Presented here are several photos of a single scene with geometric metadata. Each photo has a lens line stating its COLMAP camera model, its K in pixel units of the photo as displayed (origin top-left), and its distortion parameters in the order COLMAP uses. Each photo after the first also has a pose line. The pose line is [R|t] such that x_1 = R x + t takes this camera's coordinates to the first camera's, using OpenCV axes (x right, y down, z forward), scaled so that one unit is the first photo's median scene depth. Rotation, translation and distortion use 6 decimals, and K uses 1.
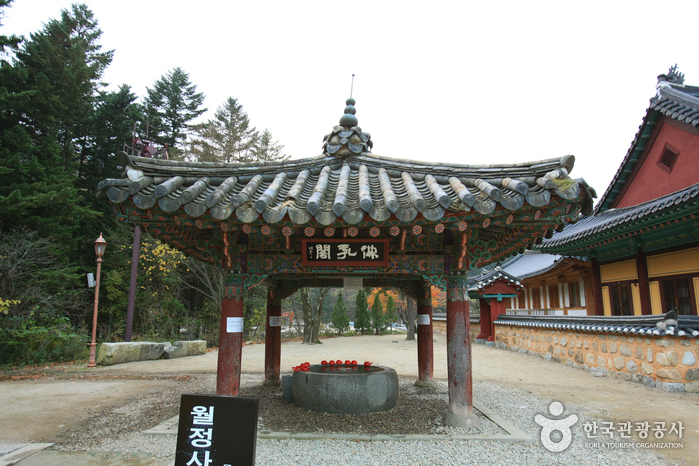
lens RADIAL K [[446.2, 0, 337.5], [0, 446.2, 234.0], [0, 0, 1]] dist [-0.000892, -0.000045]
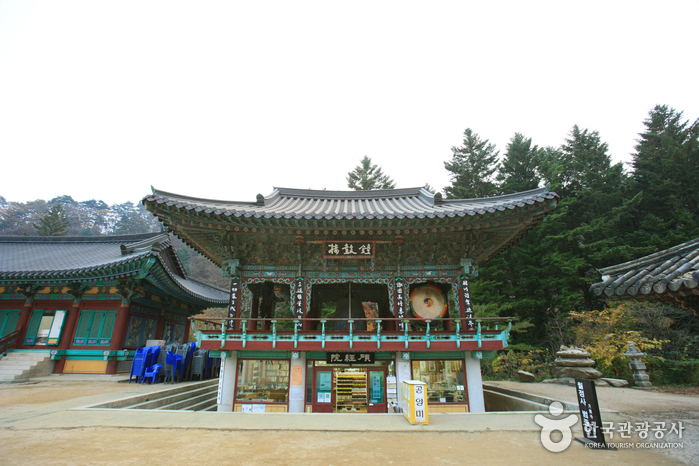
lens RADIAL K [[329.0, 0, 344.1], [0, 329.0, 232.3], [0, 0, 1]] dist [-0.064182, 0.025150]
pose [[0.002819, -0.352122, -0.935950, 0.425576], [0.178611, 0.921080, -0.345990, -0.015707], [0.983916, -0.166196, 0.065490, -0.103898]]
